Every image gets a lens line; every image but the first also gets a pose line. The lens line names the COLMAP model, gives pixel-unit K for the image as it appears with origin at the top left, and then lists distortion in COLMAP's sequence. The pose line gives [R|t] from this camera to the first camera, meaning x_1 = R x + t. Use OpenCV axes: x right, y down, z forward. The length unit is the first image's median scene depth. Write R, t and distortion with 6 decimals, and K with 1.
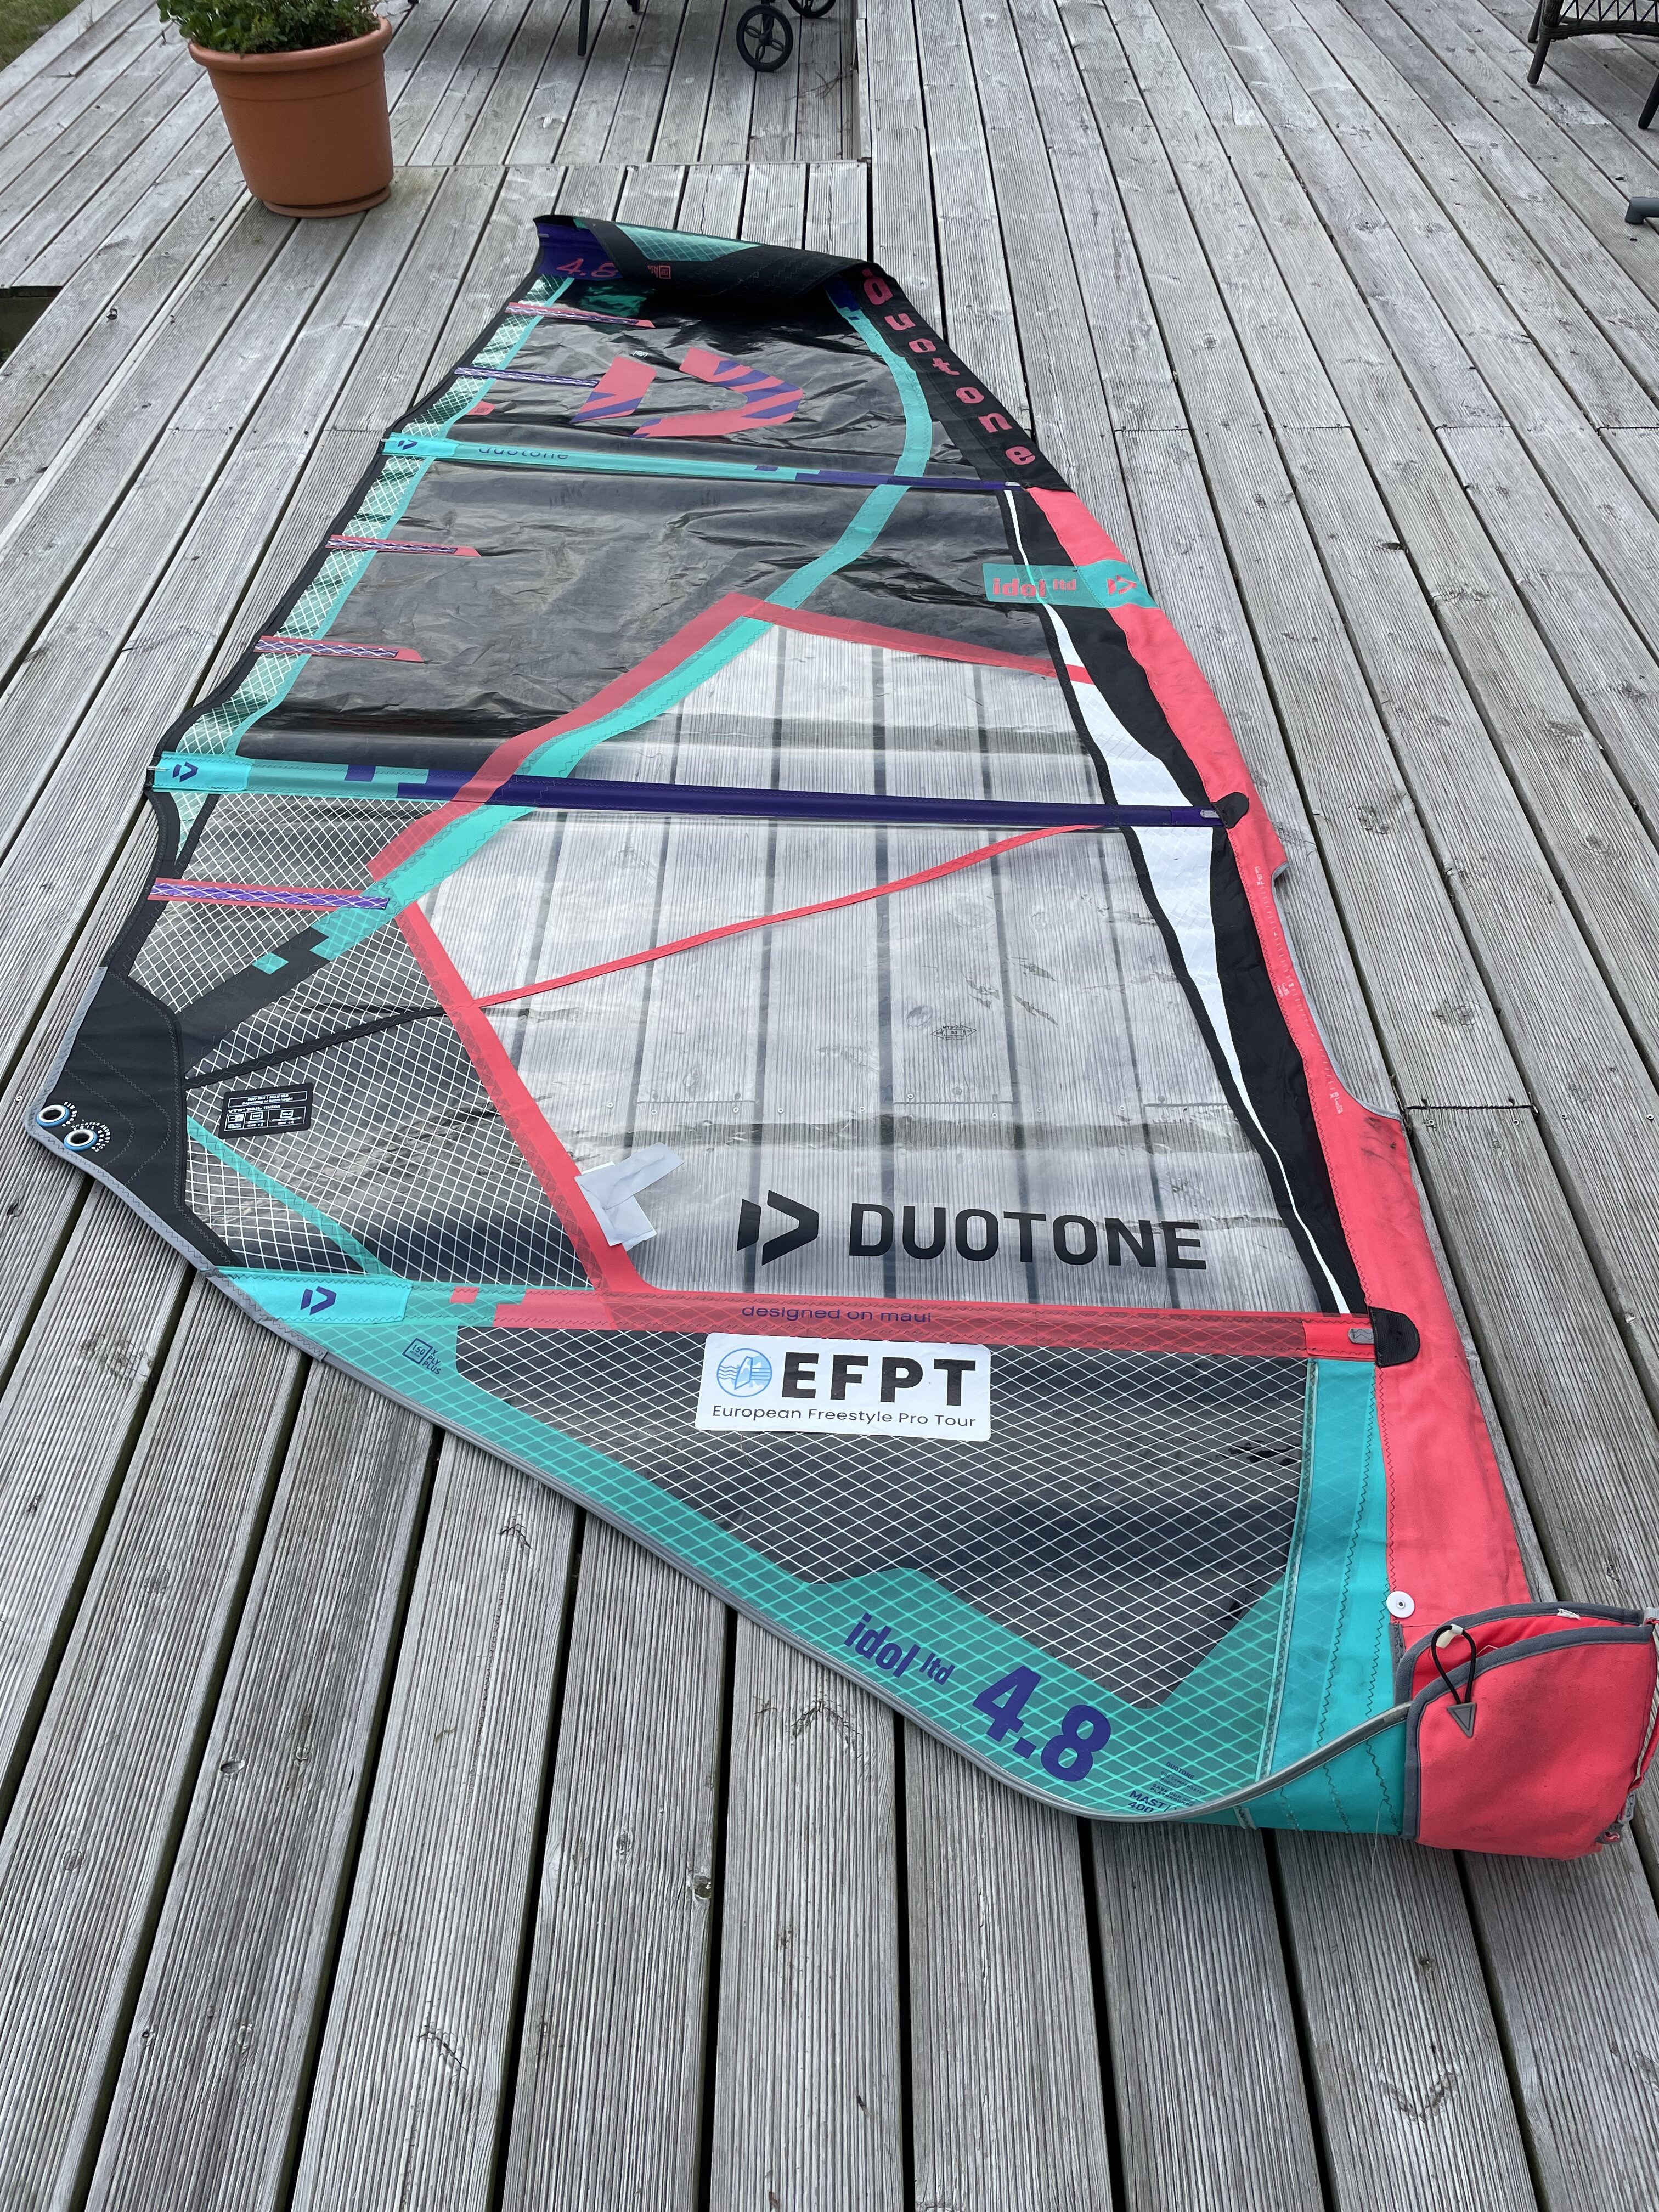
lens RADIAL K [[1684.8, 0, 852.8], [0, 1684.8, 1126.4], [0, 0, 1]] dist [0.080513, -0.109544]
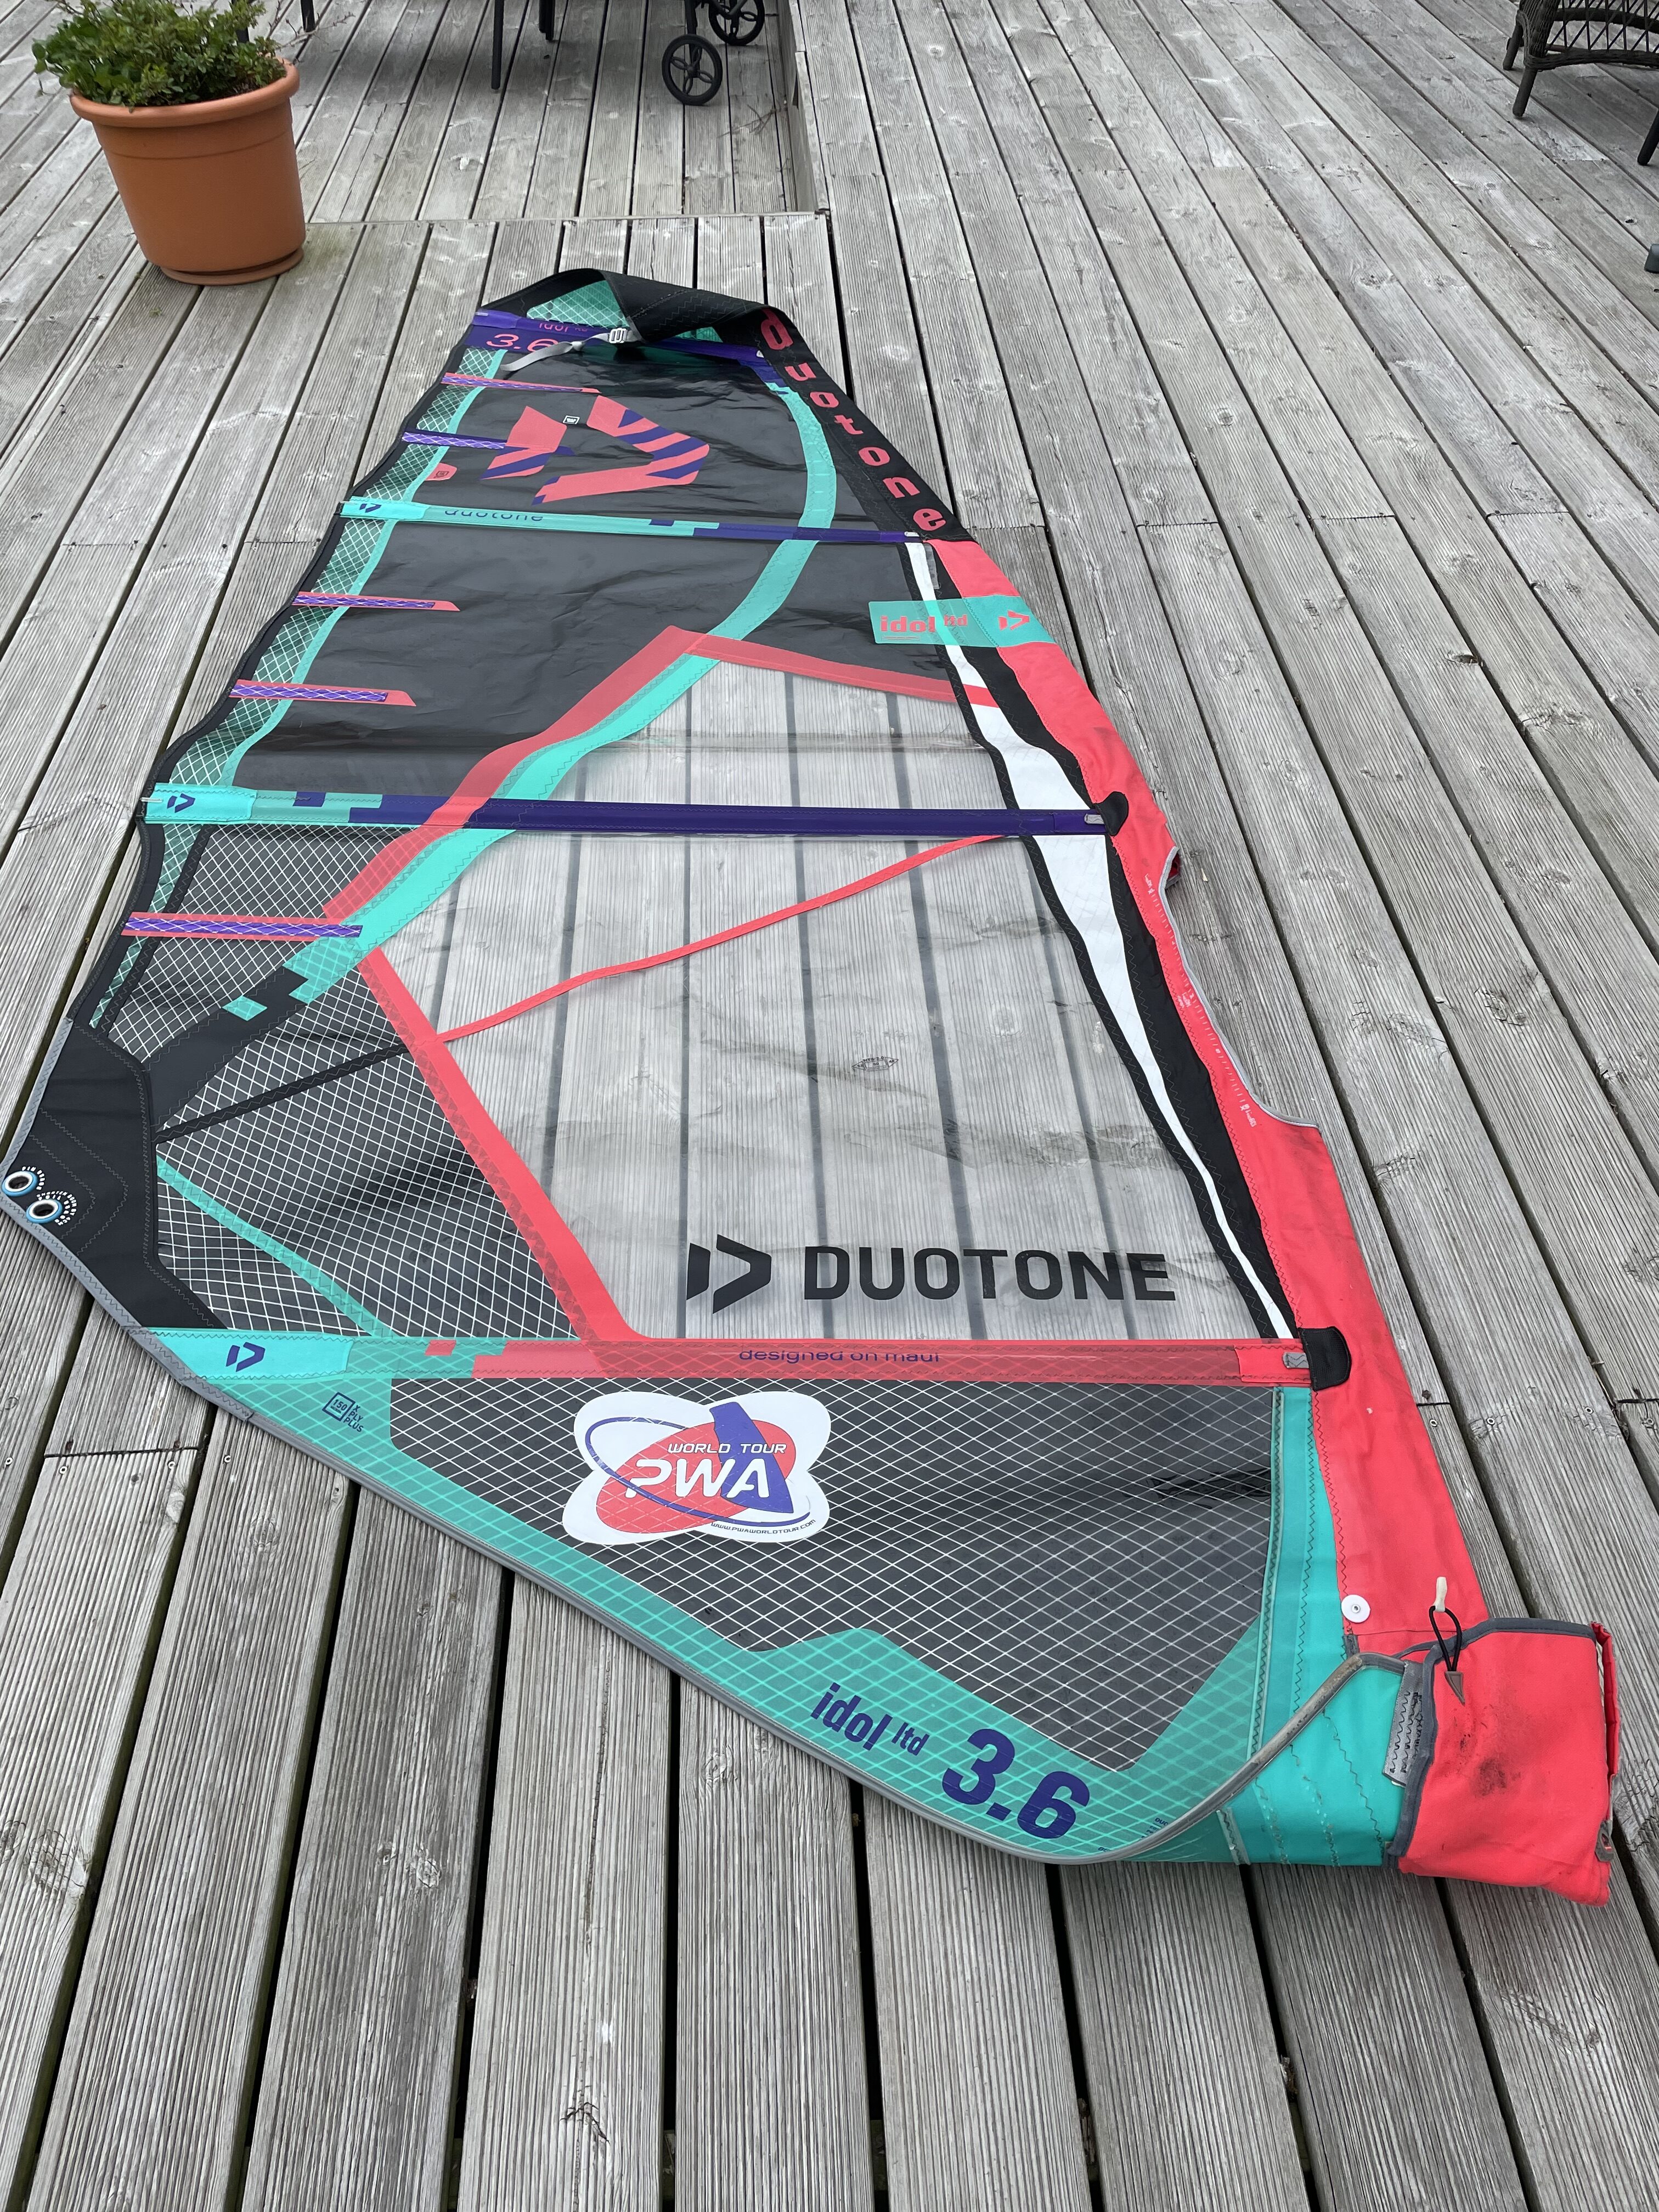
lens RADIAL K [[1684.8, 0, 850.3], [0, 1684.8, 1101.3], [0, 0, 1]] dist [0.080513, -0.109544]
pose [[0.998299, -0.035518, 0.046229, -0.055707], [0.036056, 0.999291, -0.010855, -0.111948], [-0.045810, 0.012503, 0.998872, 0.126841]]
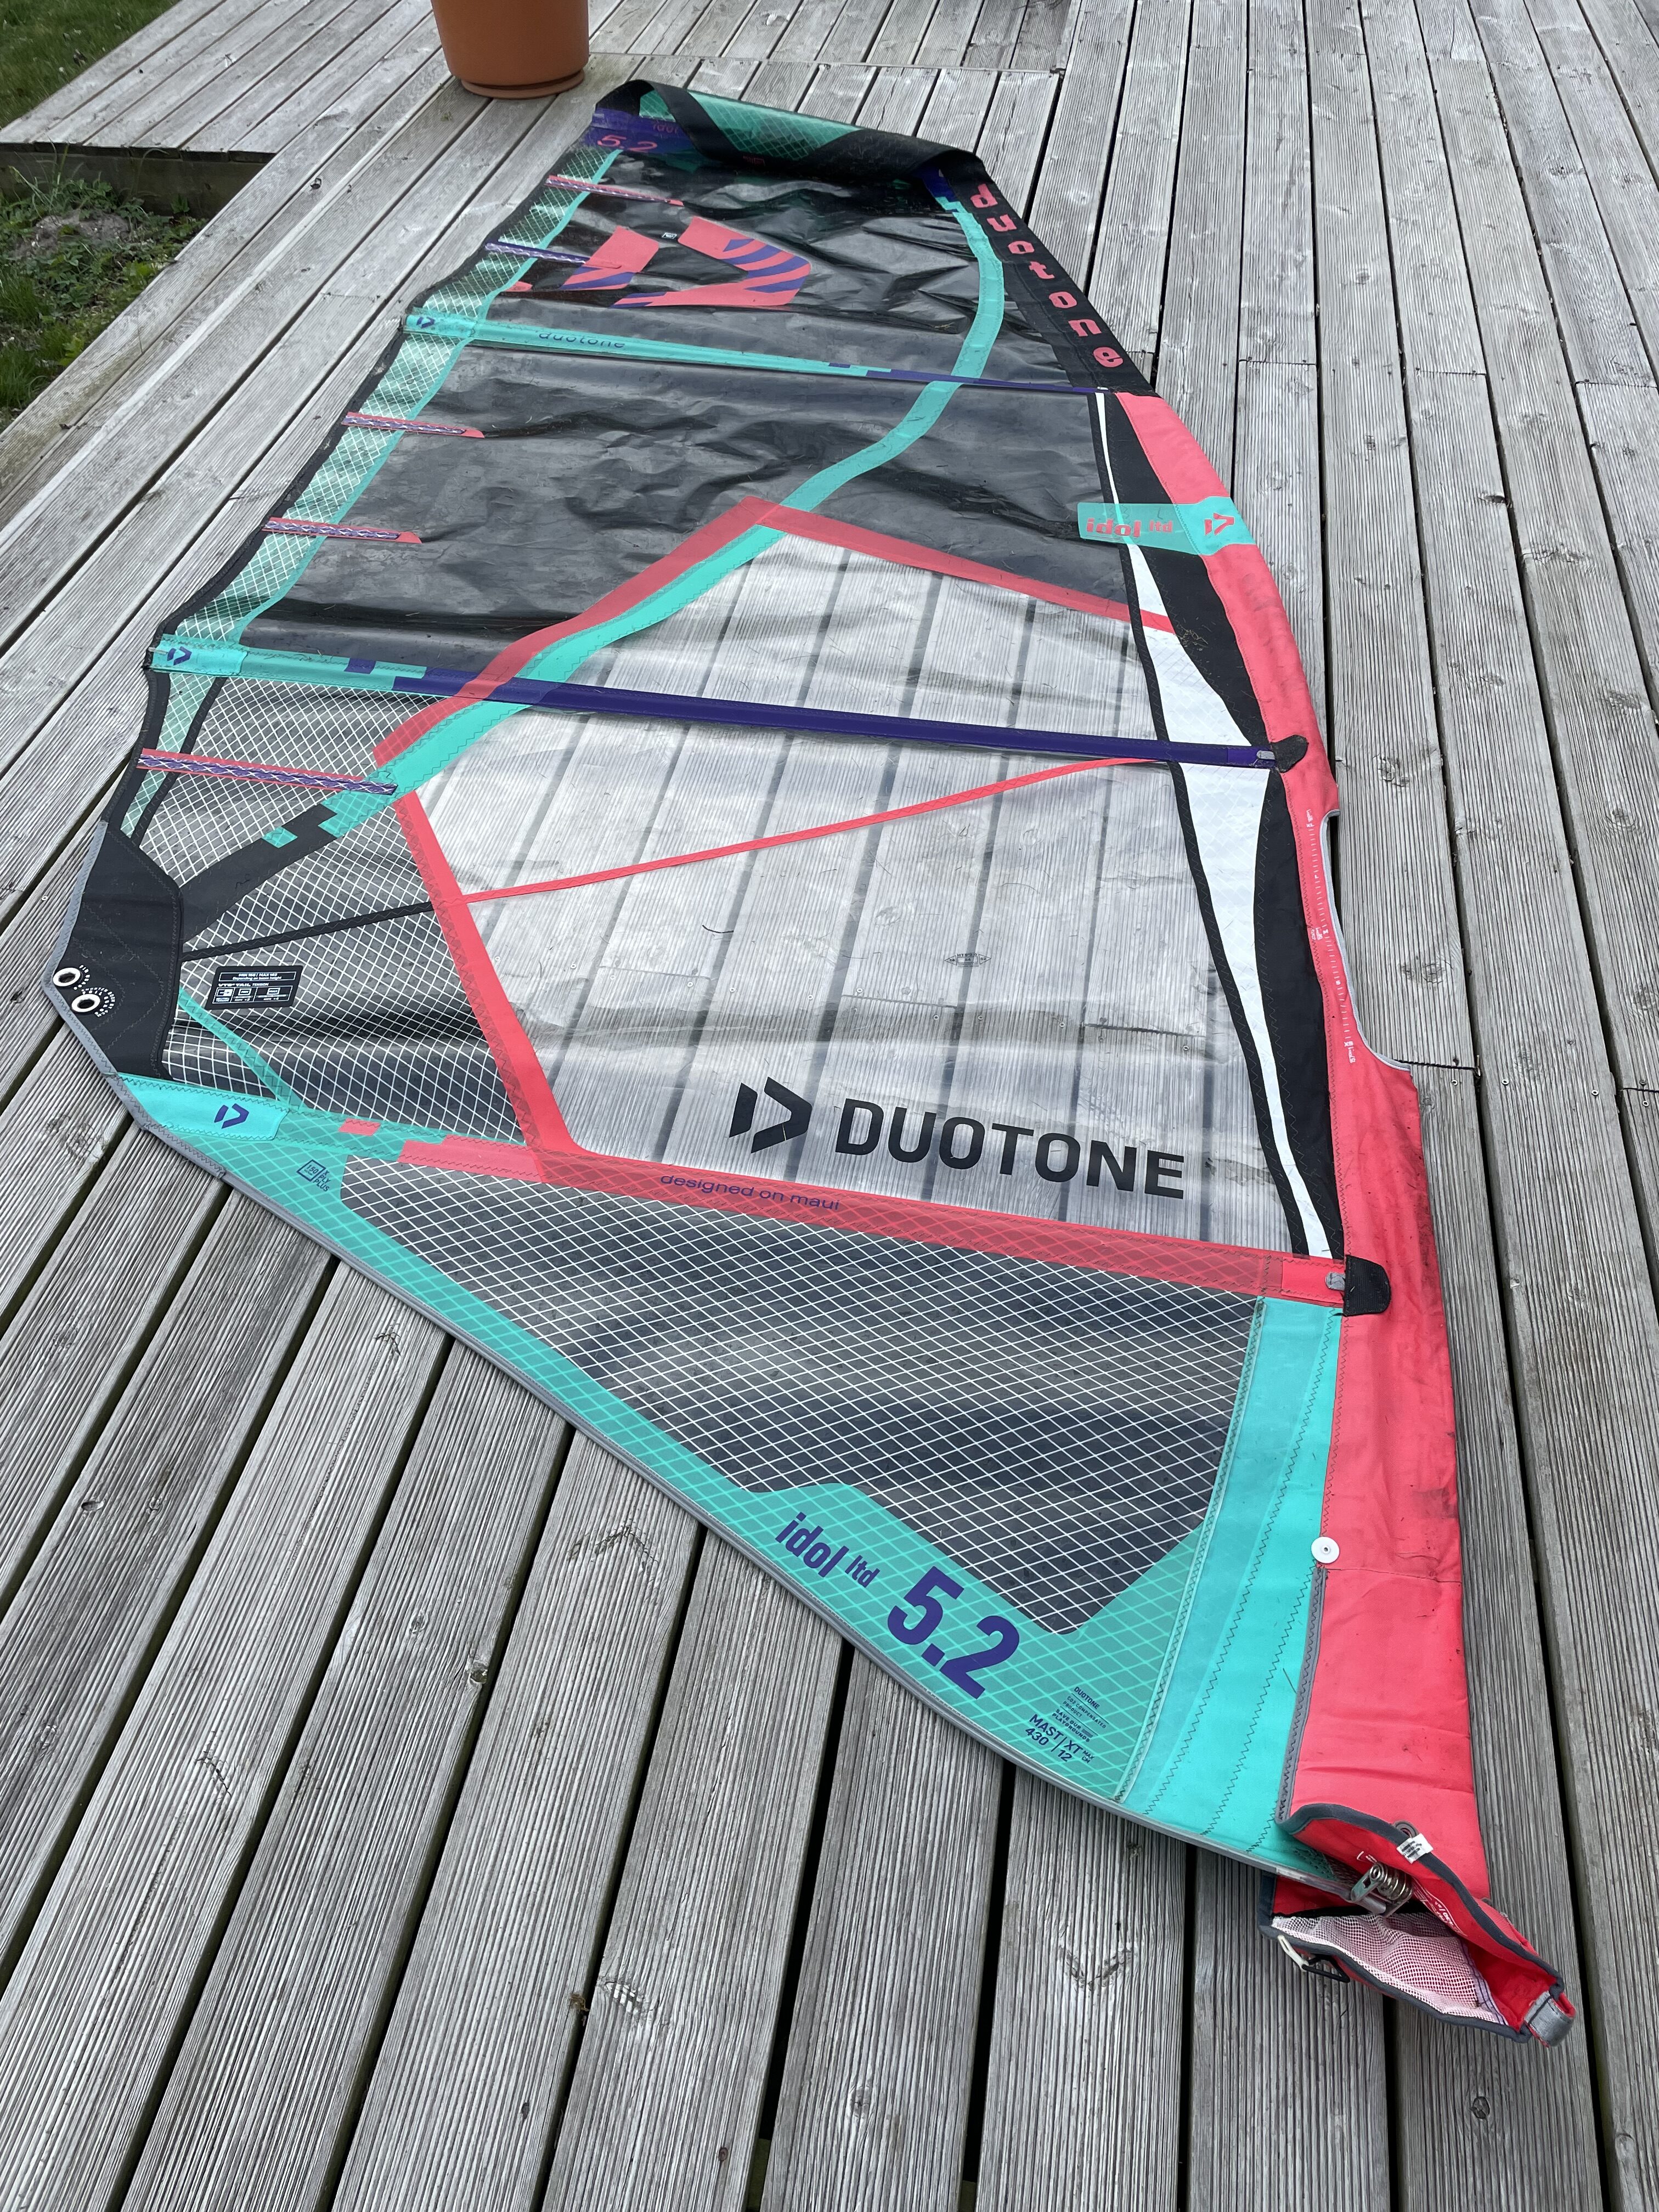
lens RADIAL K [[1684.8, 0, 860.9], [0, 1684.8, 1125.9], [0, 0, 1]] dist [0.080513, -0.109544]
pose [[0.987062, 0.120501, -0.105776, 0.107073], [-0.116601, 0.992276, 0.042337, 0.014386], [0.110060, -0.029455, 0.993488, -0.014934]]
